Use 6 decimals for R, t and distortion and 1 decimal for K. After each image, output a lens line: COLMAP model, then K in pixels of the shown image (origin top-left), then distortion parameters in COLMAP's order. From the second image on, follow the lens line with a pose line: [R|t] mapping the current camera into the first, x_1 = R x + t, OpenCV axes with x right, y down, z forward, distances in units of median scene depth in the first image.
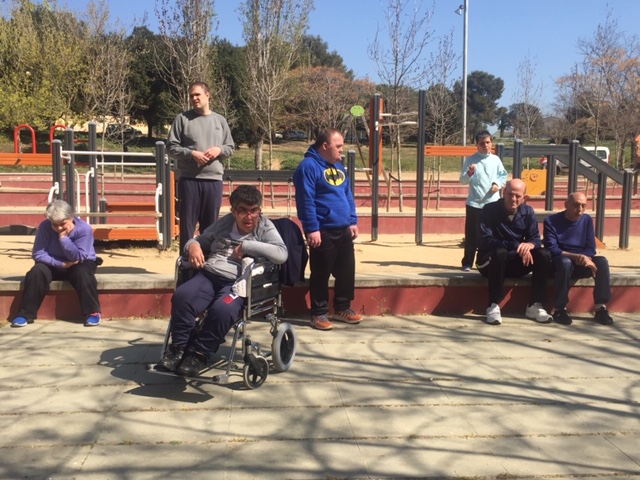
lens RADIAL K [[697.1, 0, 322.0], [0, 697.1, 235.9], [0, 0, 1]] dist [0.052042, 0.000000]
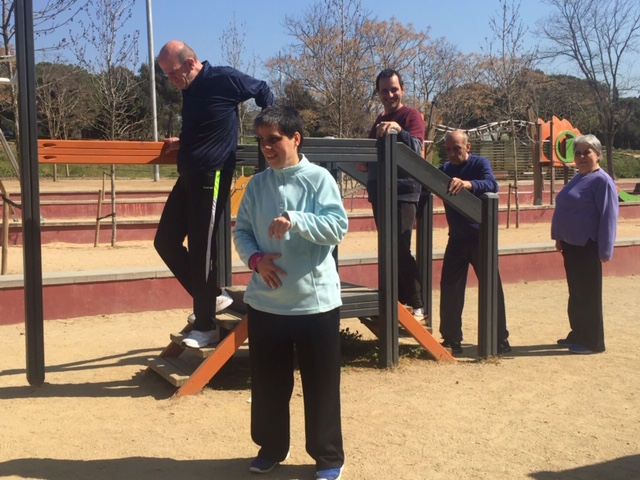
lens RADIAL K [[808.3, 0, 319.7], [0, 808.3, 240.4], [0, 0, 1]] dist [-0.001393, 0.000000]
pose [[0.922118, -0.052742, 0.383297, 0.033110], [0.058558, 0.998278, -0.003511, -0.013897], [-0.382452, 0.025683, 0.923618, 0.168376]]
